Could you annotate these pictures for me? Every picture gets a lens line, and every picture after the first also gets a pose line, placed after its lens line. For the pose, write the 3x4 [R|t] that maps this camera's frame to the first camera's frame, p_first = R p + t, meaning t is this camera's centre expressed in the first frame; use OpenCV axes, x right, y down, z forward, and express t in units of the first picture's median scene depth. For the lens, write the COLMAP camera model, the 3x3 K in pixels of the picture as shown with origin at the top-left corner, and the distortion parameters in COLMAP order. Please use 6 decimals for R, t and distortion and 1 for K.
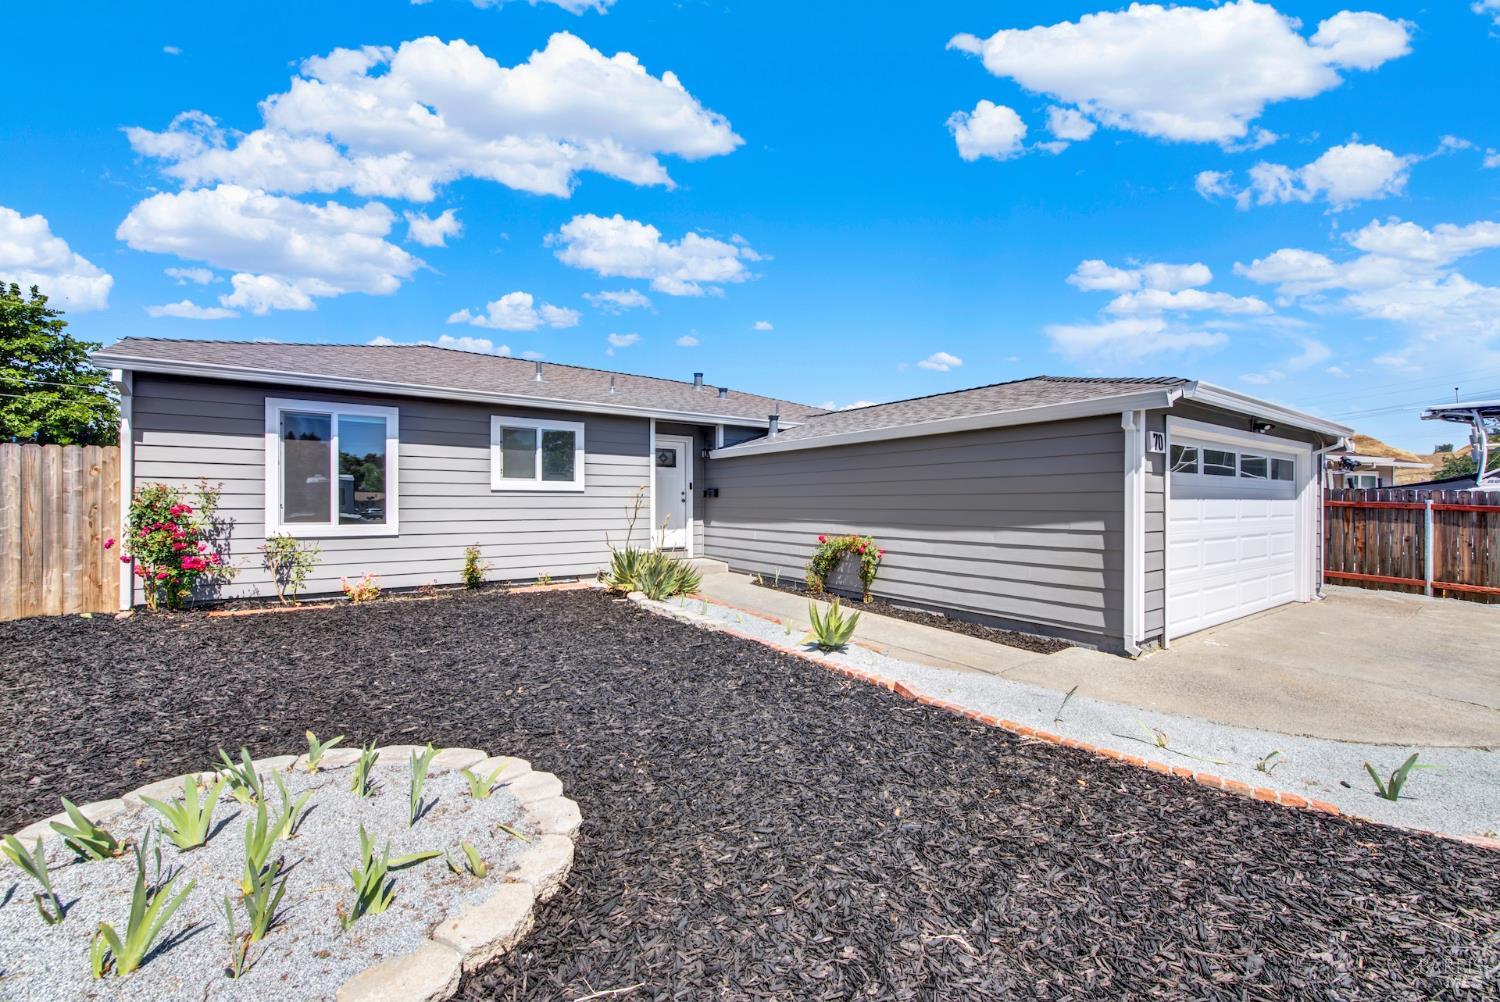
lens RADIAL K [[611.5, 0, 739.0], [0, 611.5, 504.4], [0, 0, 1]] dist [0.002614, -0.001468]
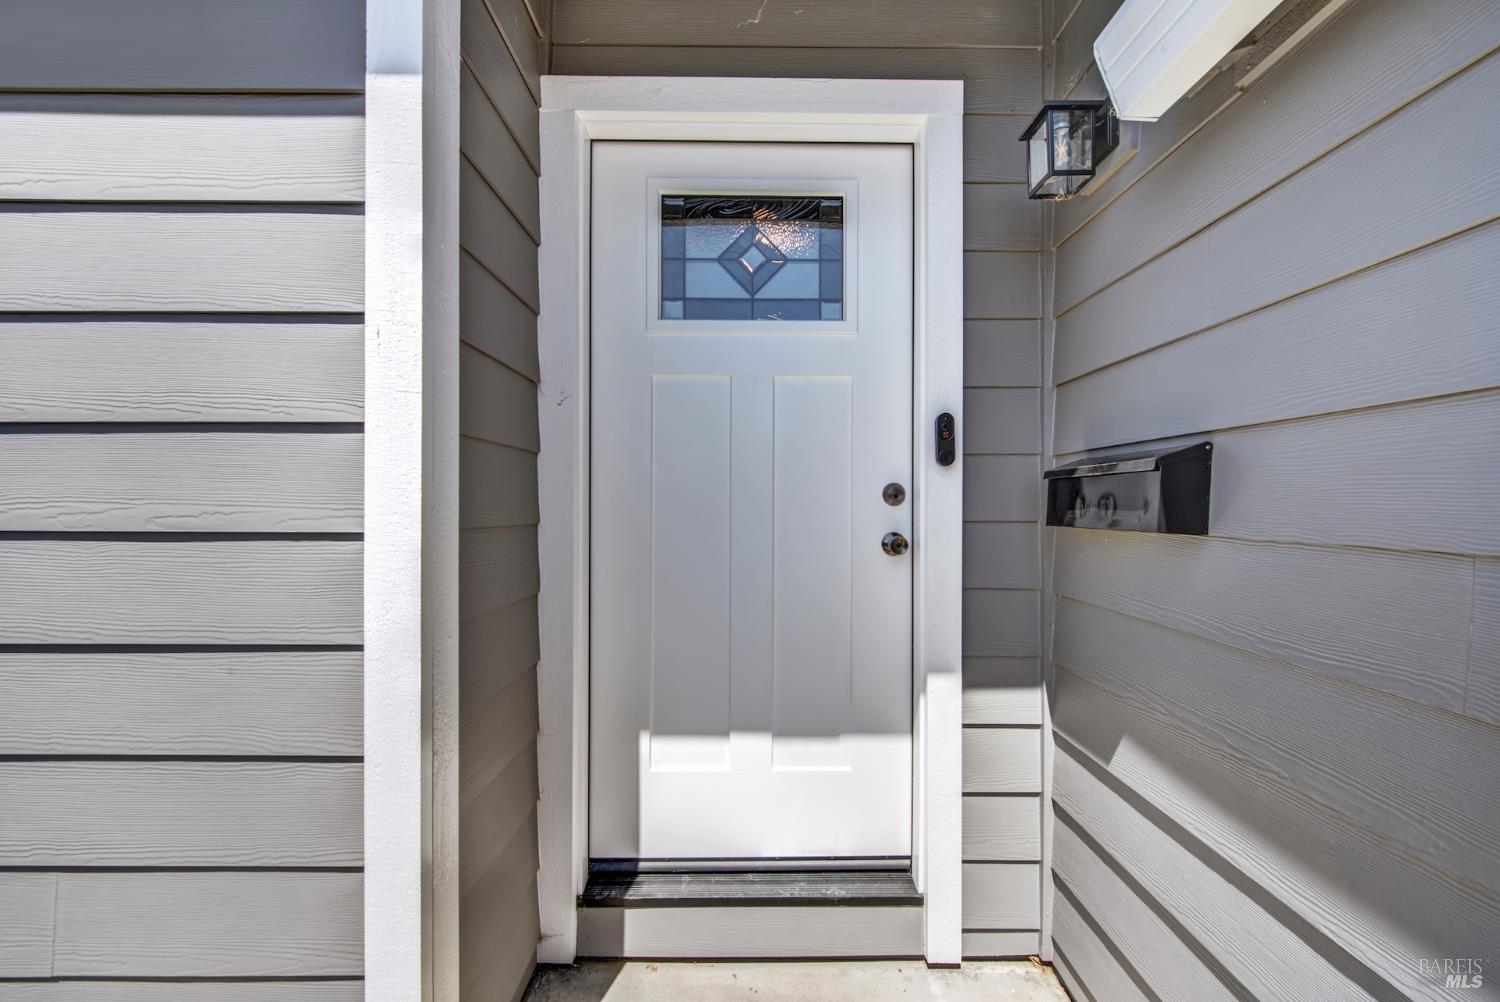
lens RADIAL K [[611.5, 0, 754.4], [0, 611.5, 507.1], [0, 0, 1]] dist [0.002614, -0.001468]
pose [[0.820918, 0.005586, -0.571019, -0.040018], [-0.008404, 0.999962, -0.002300, -0.016136], [0.570985, 0.006687, 0.820933, 0.978358]]
